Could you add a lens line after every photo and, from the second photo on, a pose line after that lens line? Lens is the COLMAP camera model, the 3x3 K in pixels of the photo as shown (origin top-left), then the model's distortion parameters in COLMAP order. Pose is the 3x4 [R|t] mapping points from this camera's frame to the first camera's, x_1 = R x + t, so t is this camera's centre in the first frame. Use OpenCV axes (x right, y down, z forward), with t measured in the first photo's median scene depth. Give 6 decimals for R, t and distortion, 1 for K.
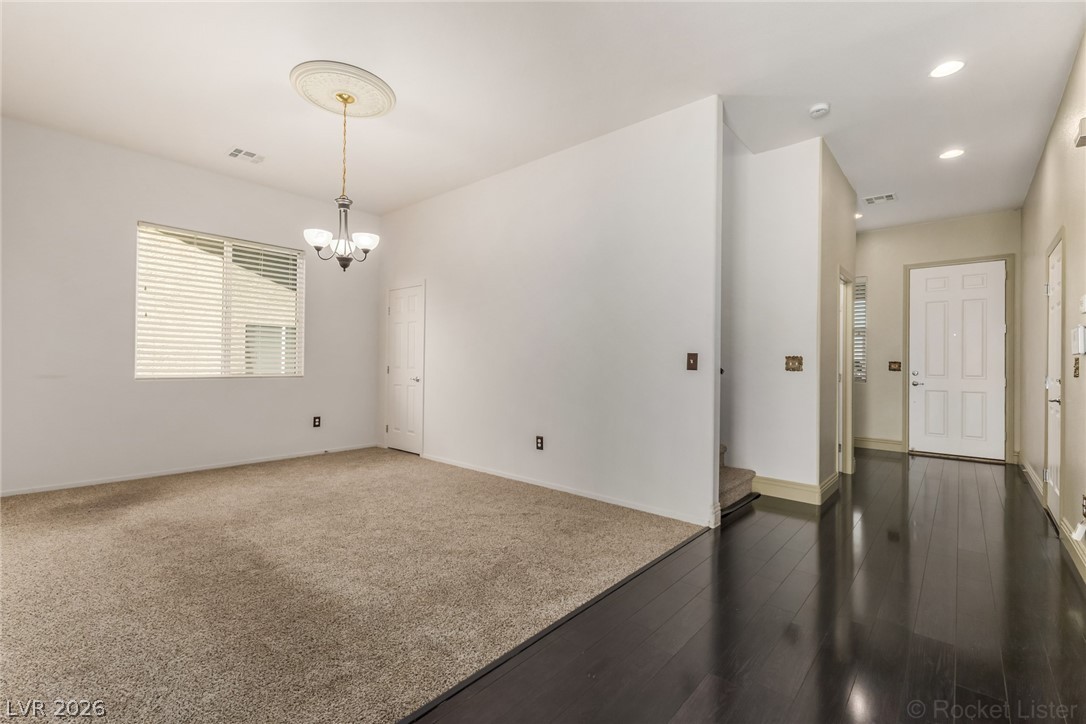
lens RADIAL K [[479.9, 0, 543.9], [0, 479.9, 360.9], [0, 0, 1]] dist [0.008179, -0.001338]
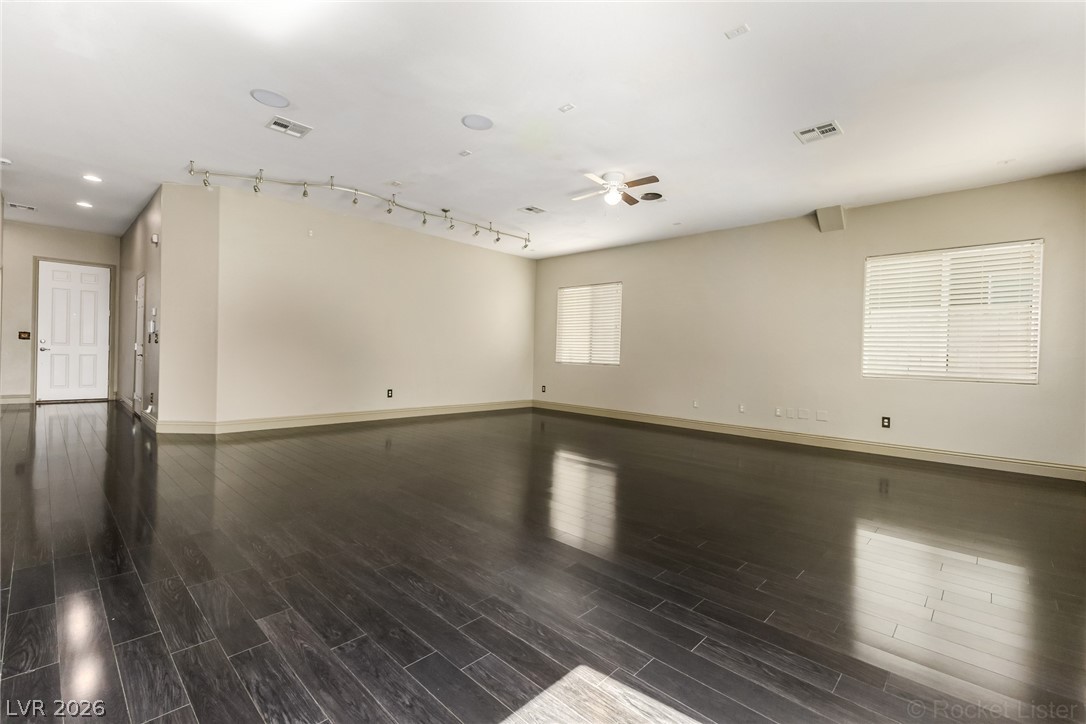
lens RADIAL K [[479.9, 0, 535.5], [0, 479.9, 357.0], [0, 0, 1]] dist [0.008179, -0.001338]
pose [[0.060356, -0.012300, 0.998101, -0.457492], [-0.033358, 0.999341, 0.014332, 0.004422], [-0.997619, -0.034160, 0.059906, -0.412641]]
